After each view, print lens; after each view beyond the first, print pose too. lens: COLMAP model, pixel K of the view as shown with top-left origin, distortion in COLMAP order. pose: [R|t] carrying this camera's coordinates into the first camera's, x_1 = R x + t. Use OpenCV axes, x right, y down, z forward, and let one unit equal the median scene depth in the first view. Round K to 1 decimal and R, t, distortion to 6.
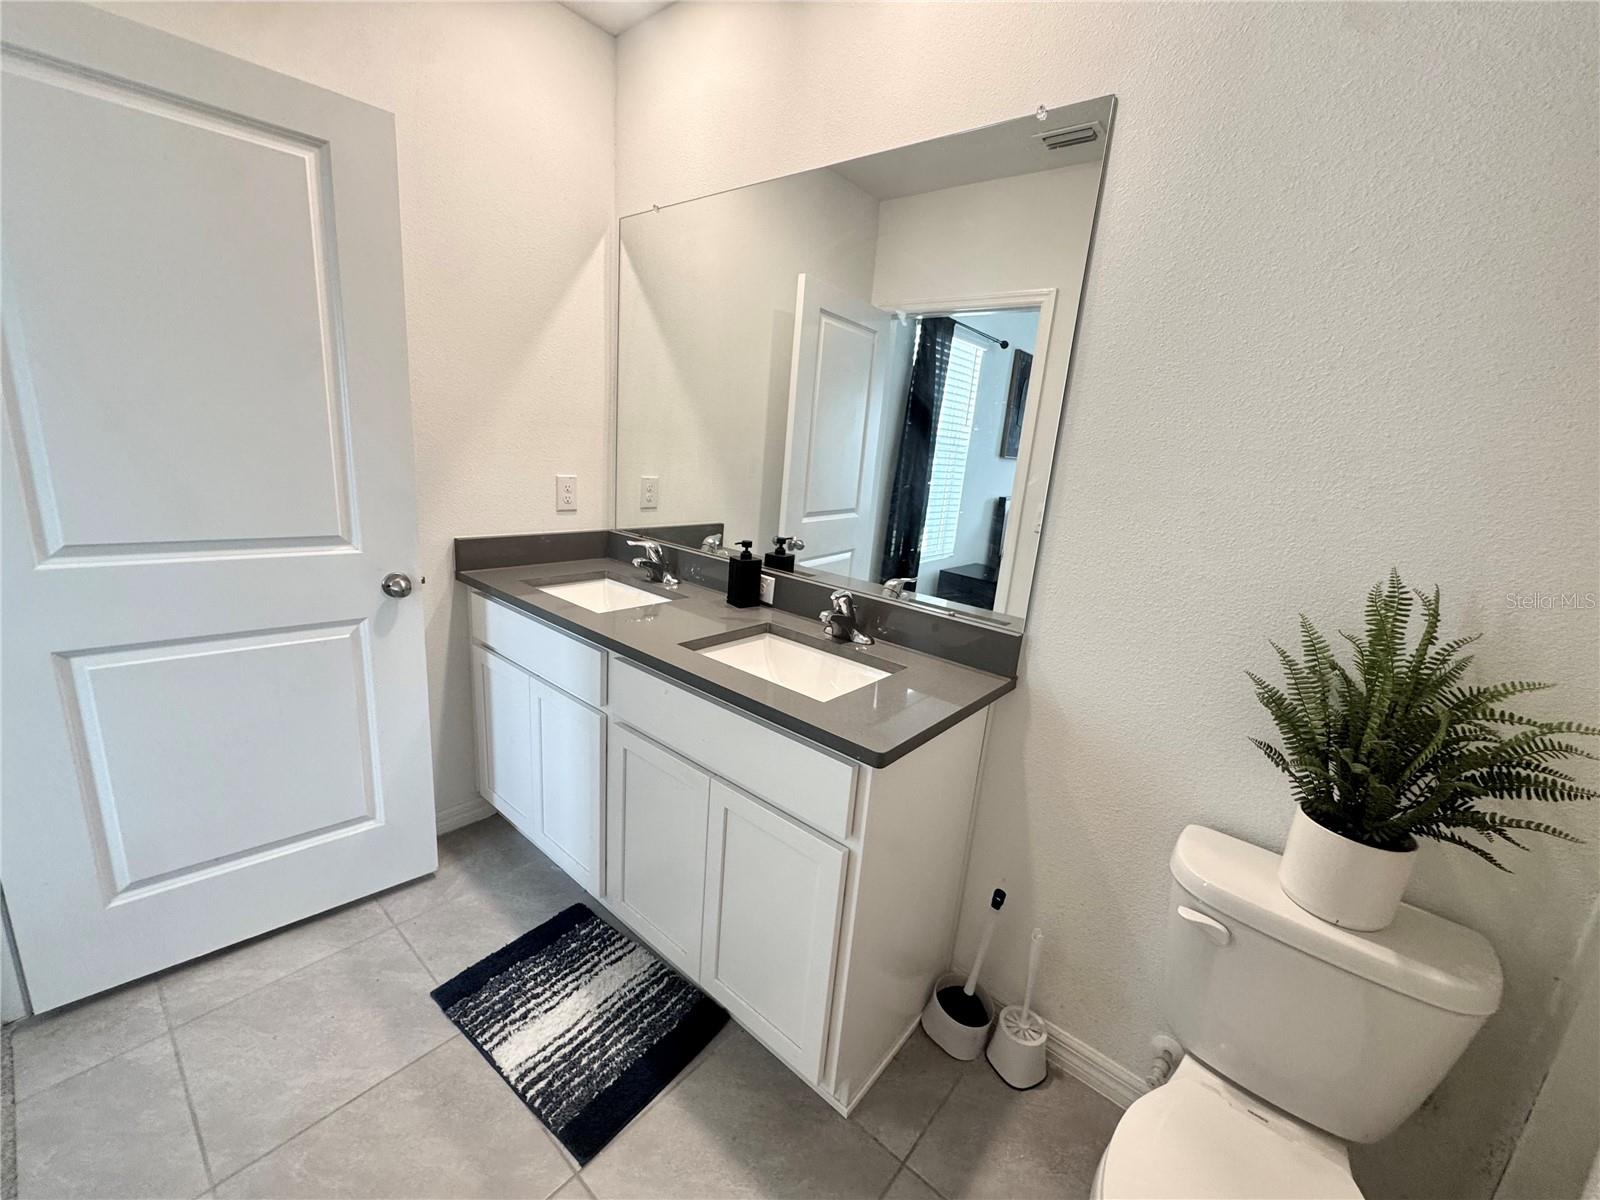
lens RADIAL K [[639.5, 0, 800.4], [0, 639.5, 598.4], [0, 0, 1]] dist [-0.004872, 0.000379]
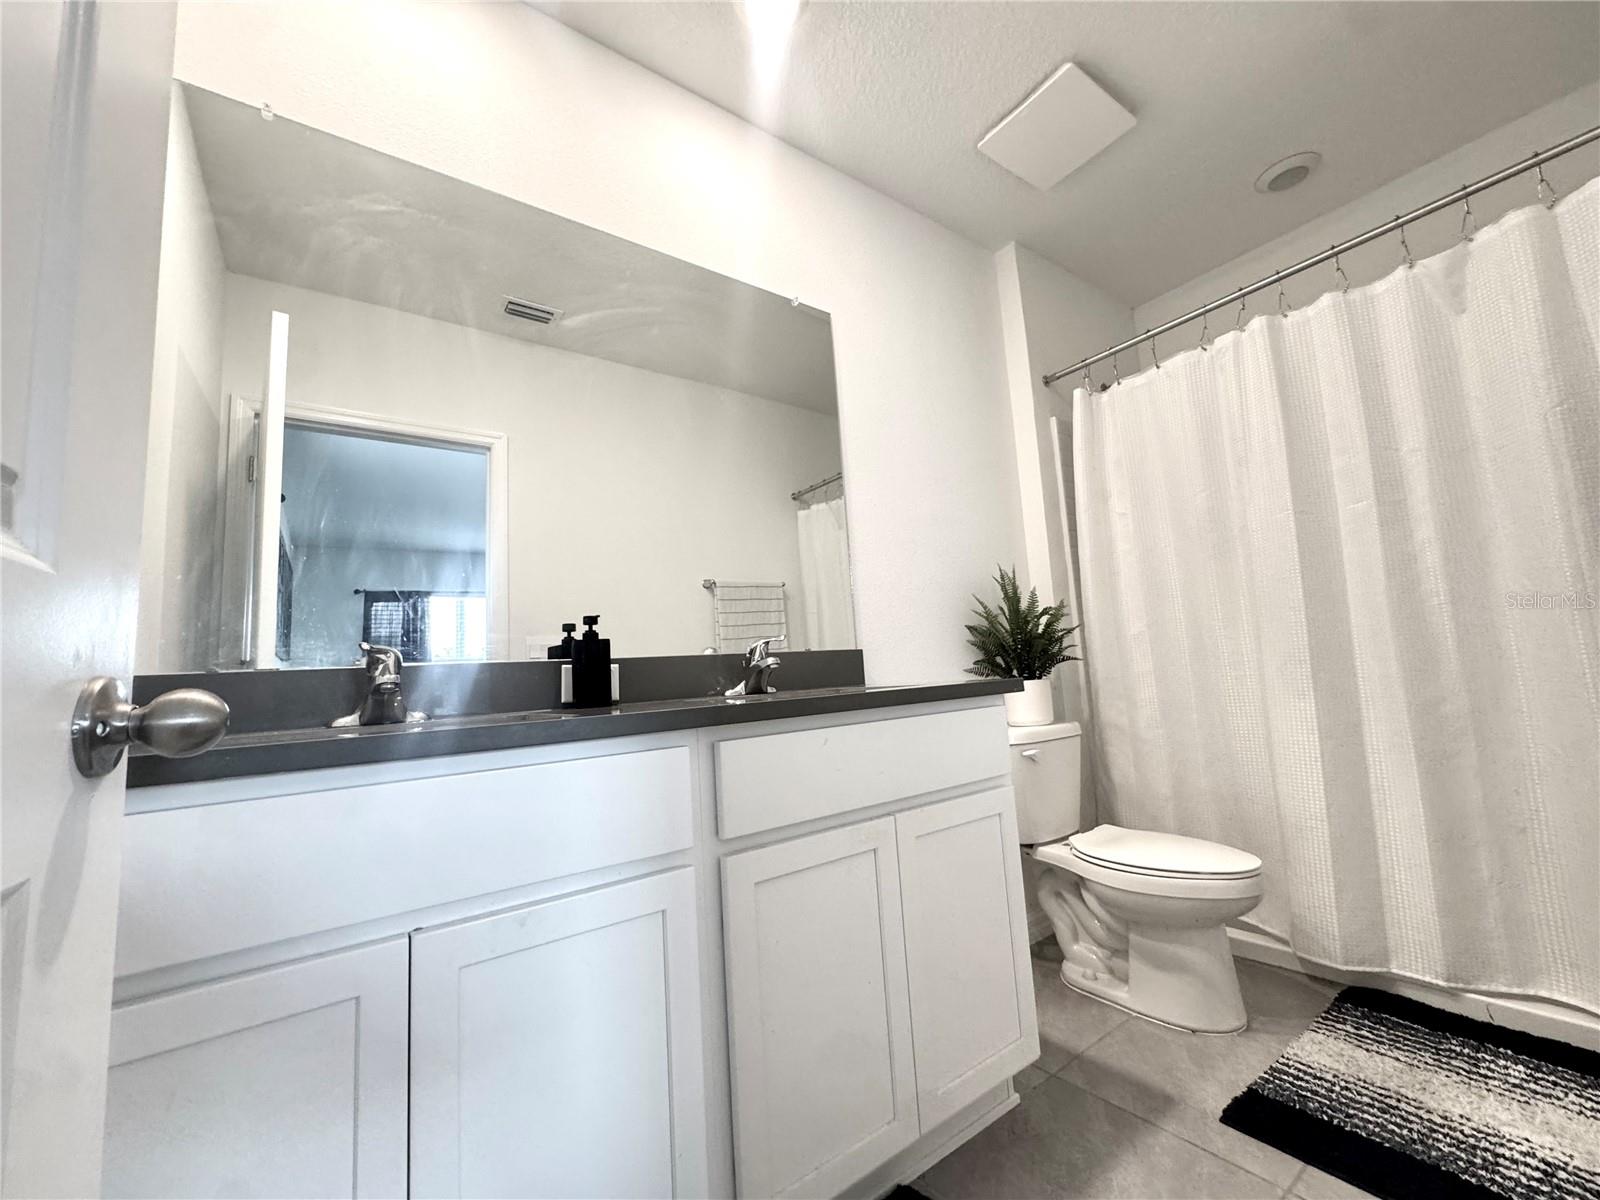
lens RADIAL K [[639.5, 0, 800.4], [0, 639.5, 598.4], [0, 0, 1]] dist [-0.004872, 0.000379]
pose [[0.231197, 0.021237, 0.972675, -0.735015], [0.312801, 0.945057, -0.094984, 0.035177], [-0.921251, 0.326214, 0.211851, 0.616136]]
